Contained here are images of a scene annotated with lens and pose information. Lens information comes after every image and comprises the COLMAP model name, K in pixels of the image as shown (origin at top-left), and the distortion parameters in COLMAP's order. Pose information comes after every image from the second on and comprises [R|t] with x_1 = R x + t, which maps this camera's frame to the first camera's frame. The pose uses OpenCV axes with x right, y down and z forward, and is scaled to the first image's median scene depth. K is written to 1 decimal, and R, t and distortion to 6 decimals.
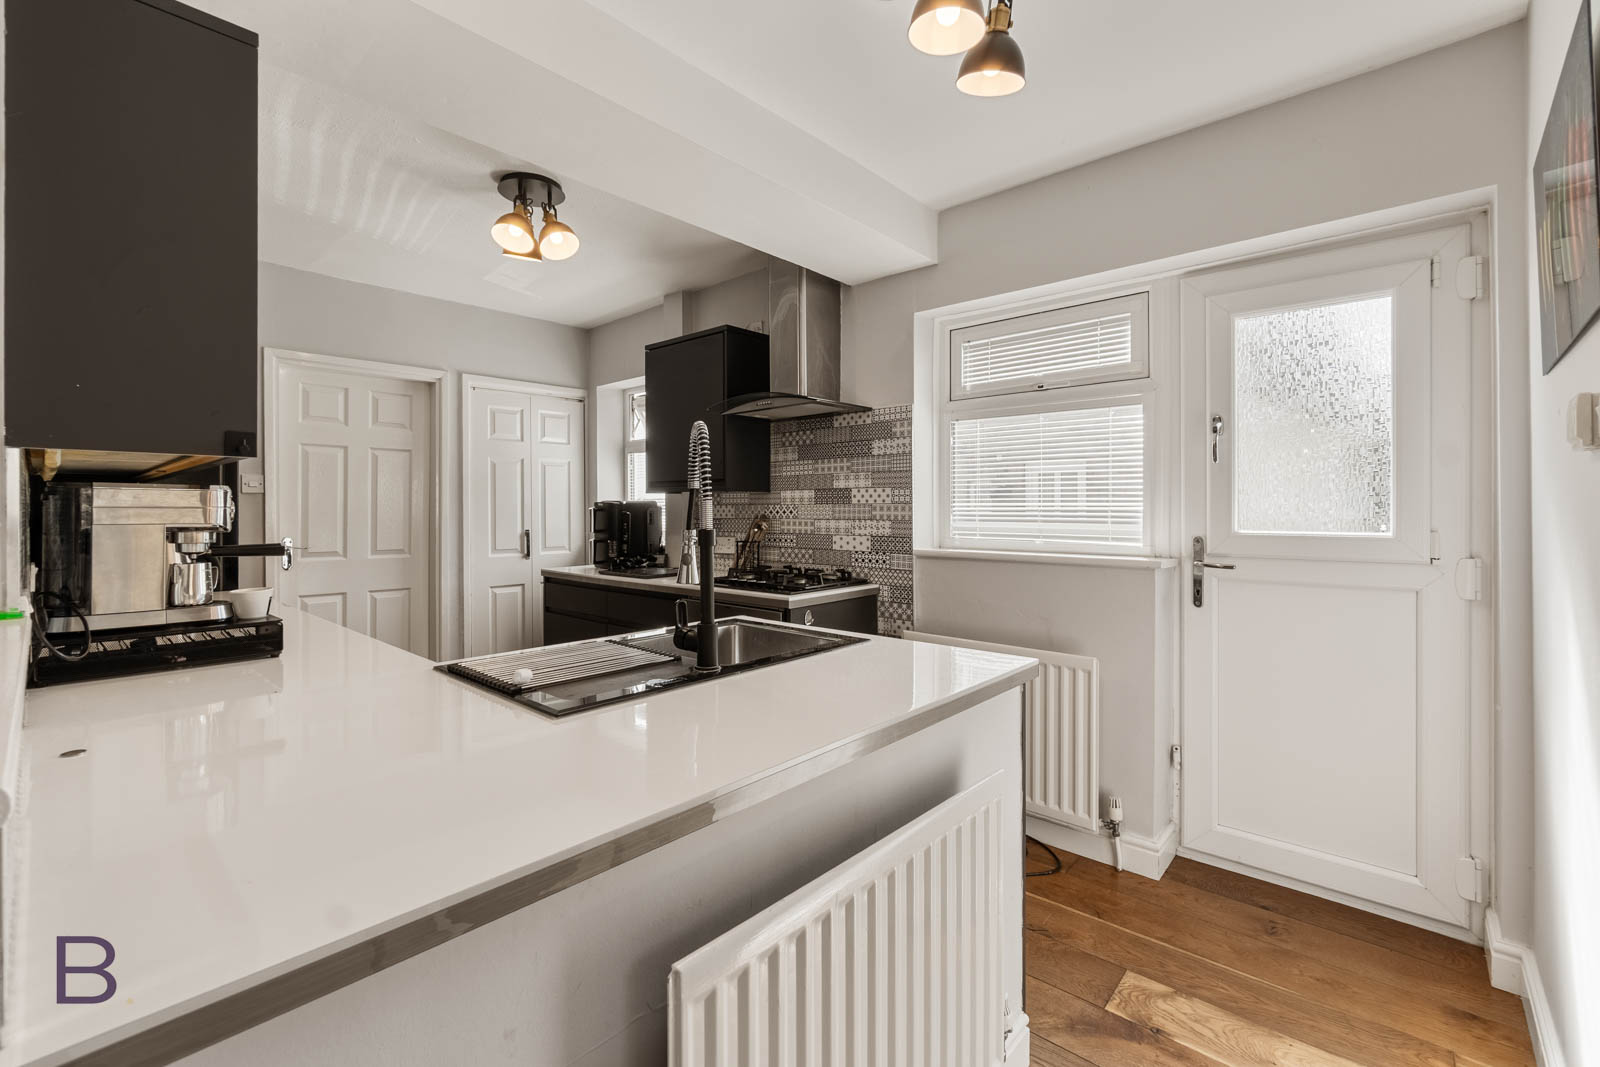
lens RADIAL K [[699.7, 0, 794.6], [0, 699.7, 519.1], [0, 0, 1]] dist [-0.002785, -0.000568]
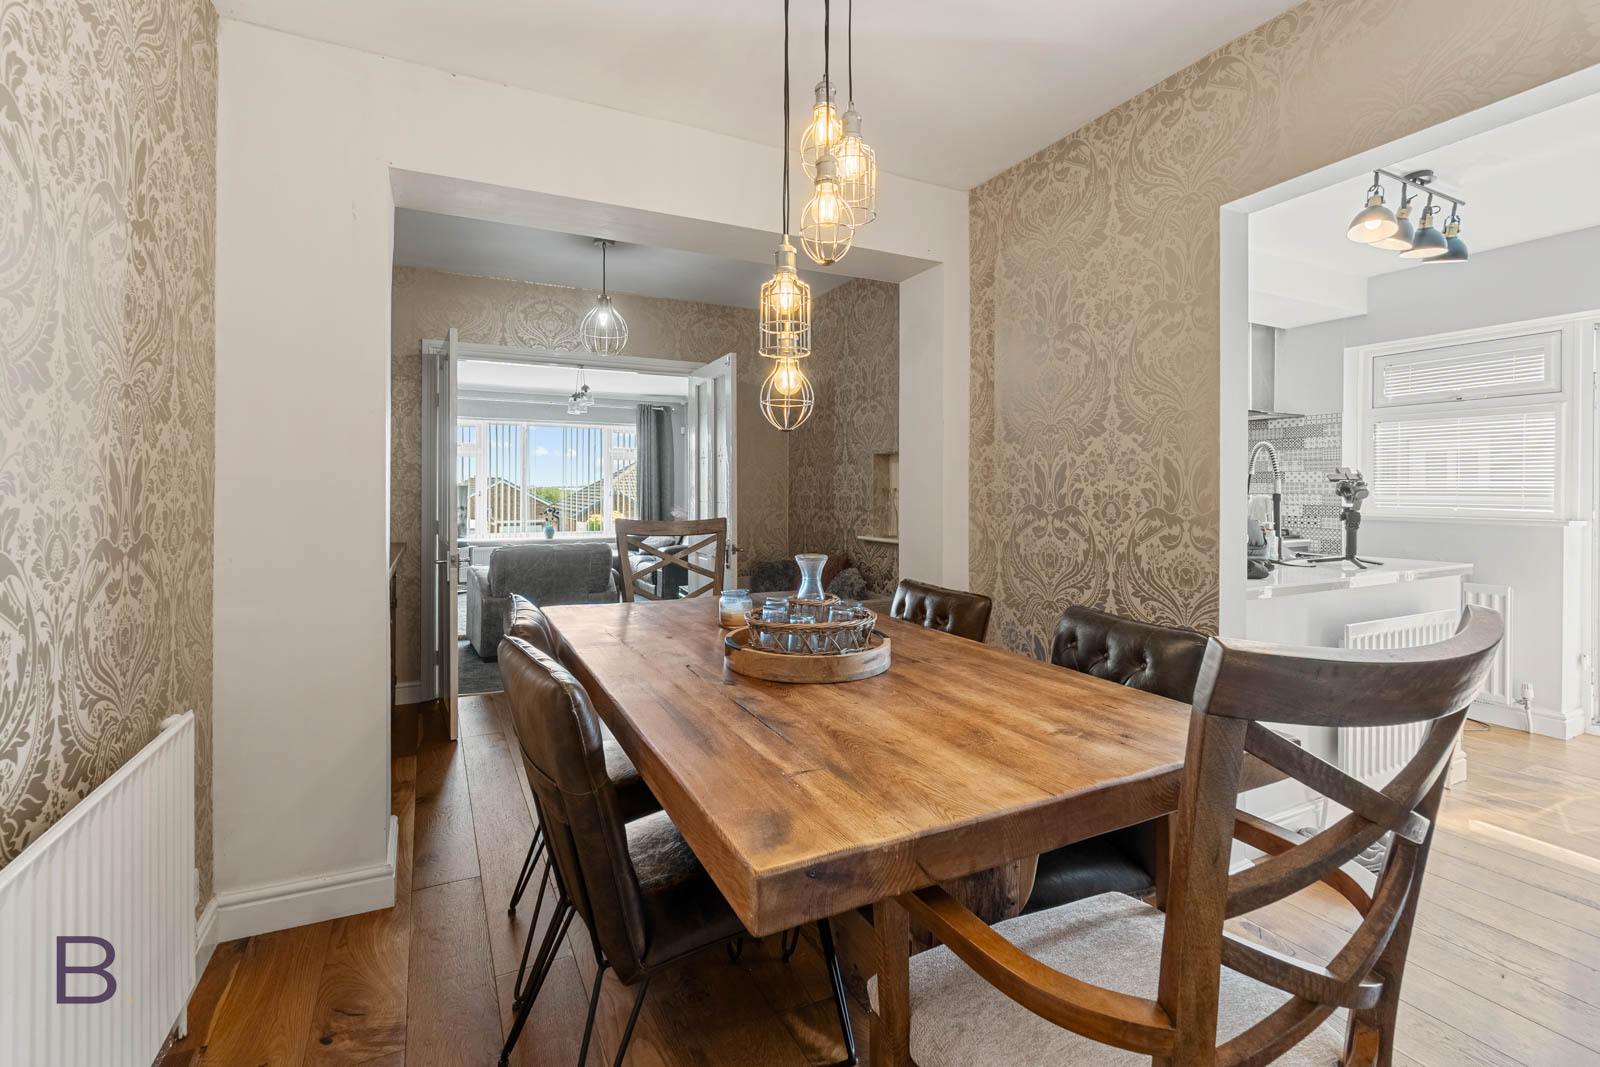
lens RADIAL K [[699.7, 0, 789.1], [0, 699.7, 495.8], [0, 0, 1]] dist [-0.002785, -0.000568]
pose [[0.926348, 0.009823, -0.376541, -0.326342], [-0.009641, 0.999951, 0.002368, 0.011767], [0.376546, 0.001437, 0.926397, -0.714406]]
